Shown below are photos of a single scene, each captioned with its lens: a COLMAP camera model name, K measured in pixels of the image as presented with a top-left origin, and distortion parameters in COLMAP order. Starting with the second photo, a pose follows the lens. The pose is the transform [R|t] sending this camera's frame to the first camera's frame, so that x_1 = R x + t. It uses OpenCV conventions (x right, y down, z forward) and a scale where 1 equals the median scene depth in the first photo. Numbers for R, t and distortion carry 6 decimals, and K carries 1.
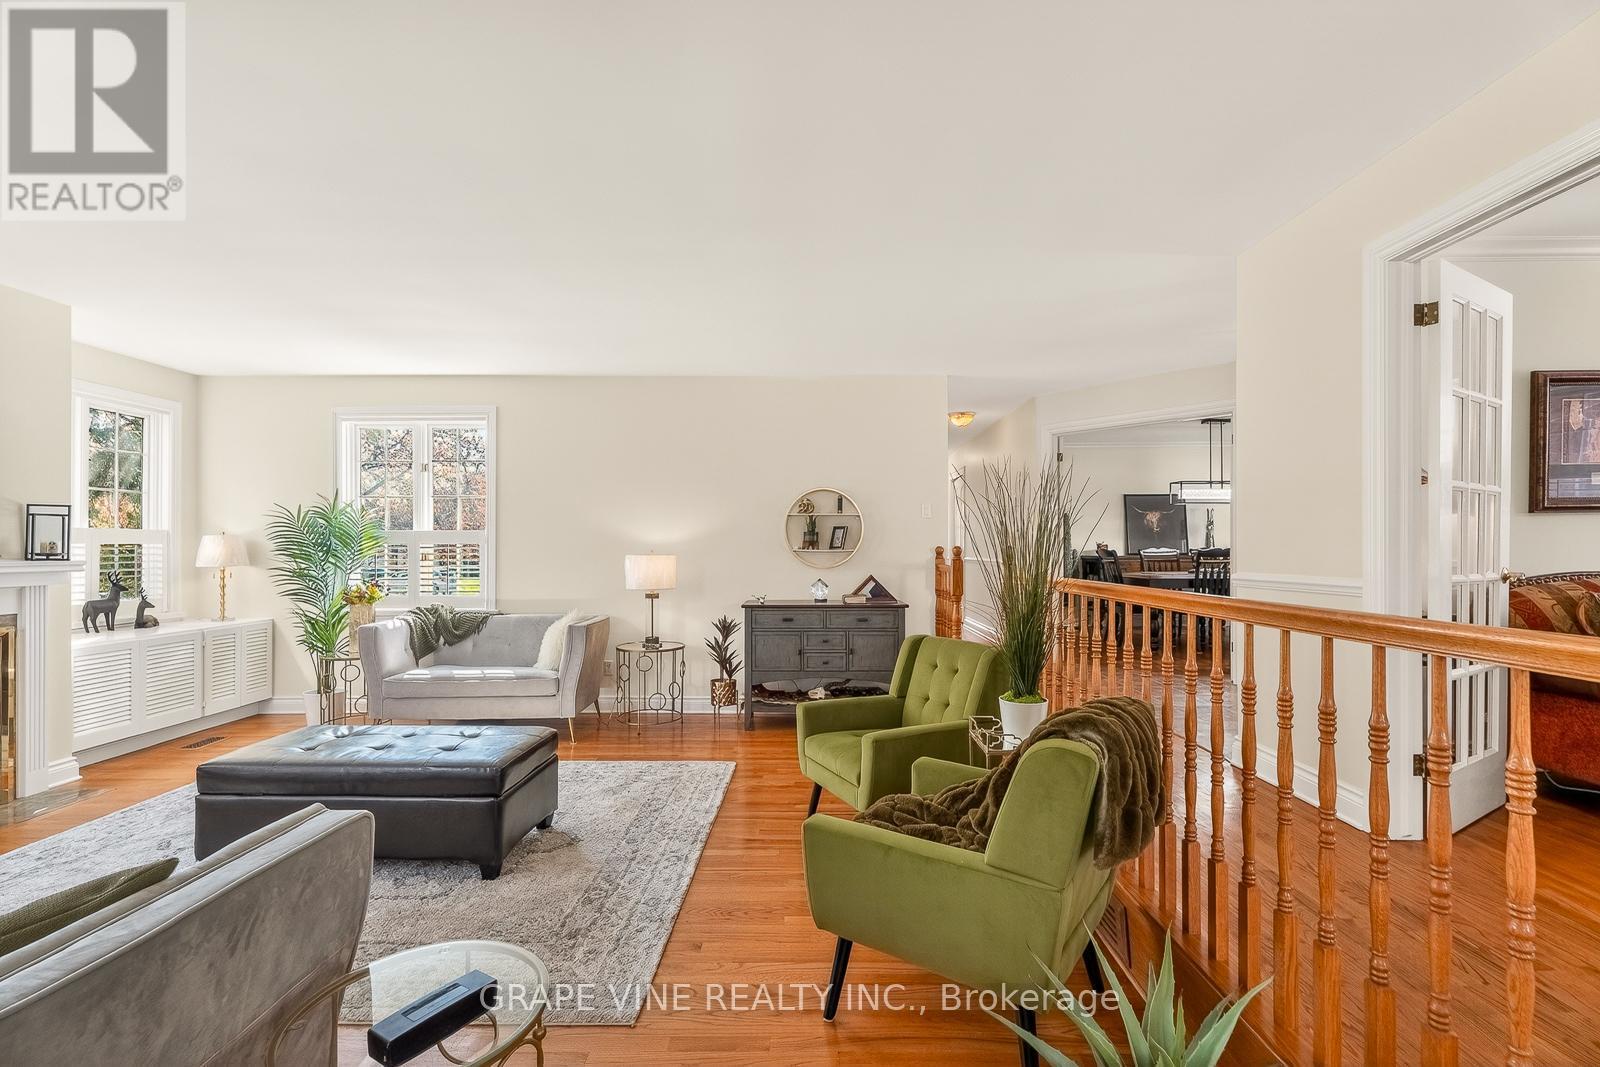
lens RADIAL K [[709.4, 0, 797.3], [0, 709.4, 544.7], [0, 0, 1]] dist [-0.001965, -0.000106]
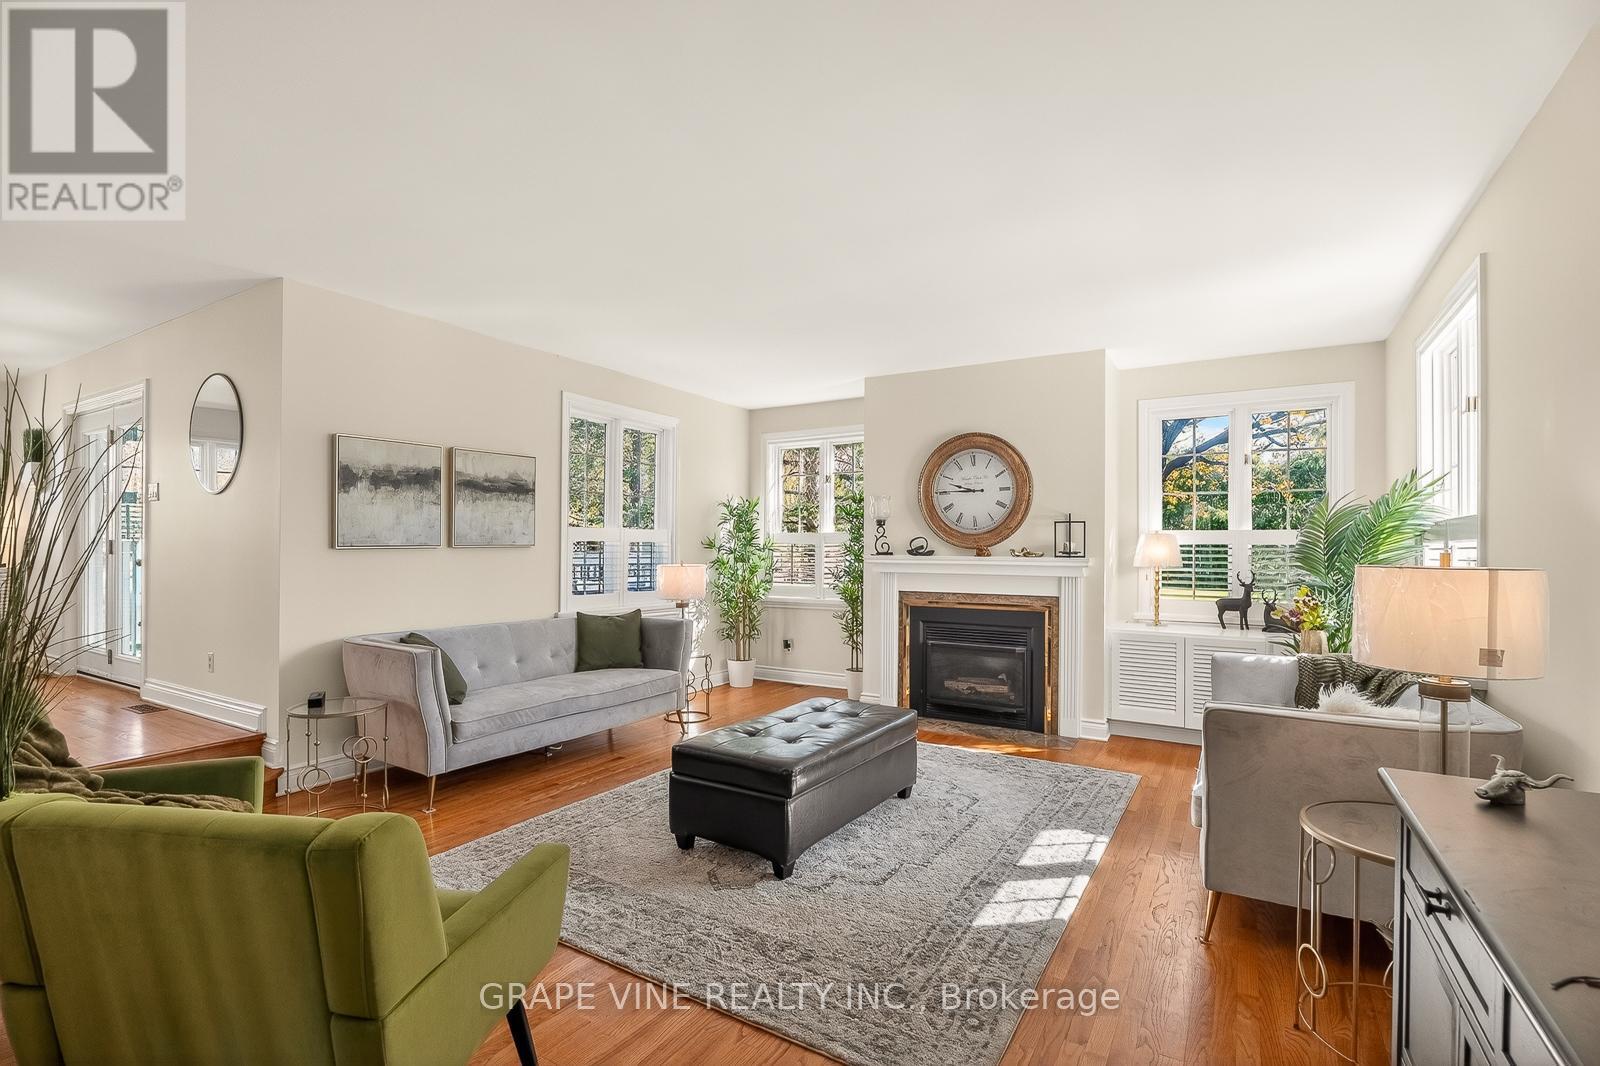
lens RADIAL K [[749.3, 0, 802.0], [0, 749.3, 539.6], [0, 0, 1]] dist [0.000681, 0.000086]
pose [[-0.477986, -0.001448, -0.878366, 0.272455], [-0.001923, 0.999998, -0.000602, -0.006043], [0.878365, 0.001402, -0.477988, 0.929521]]
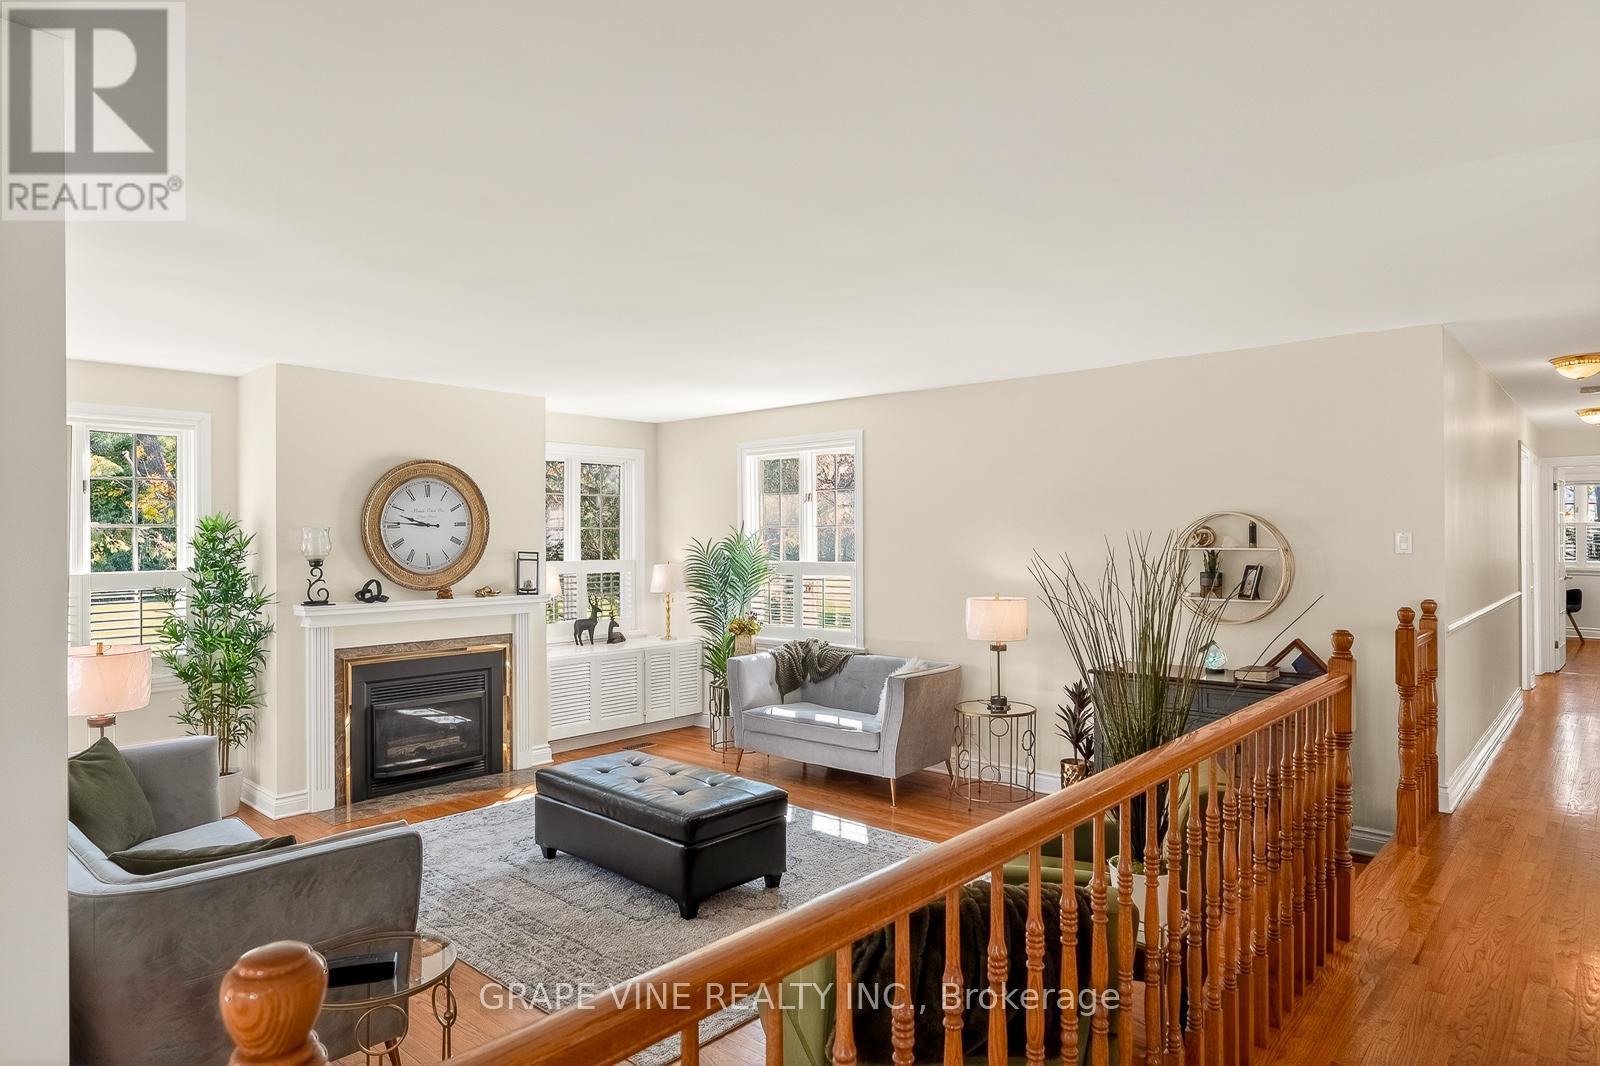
lens RADIAL K [[912.7, 0, 773.4], [0, 912.7, 540.7], [0, 0, 1]] dist [-0.002774, -0.006128]
pose [[0.749719, -0.004224, -0.661743, 0.308777], [0.007438, 0.999970, 0.002044, -0.058006], [0.661715, -0.006455, 0.749728, 0.019926]]
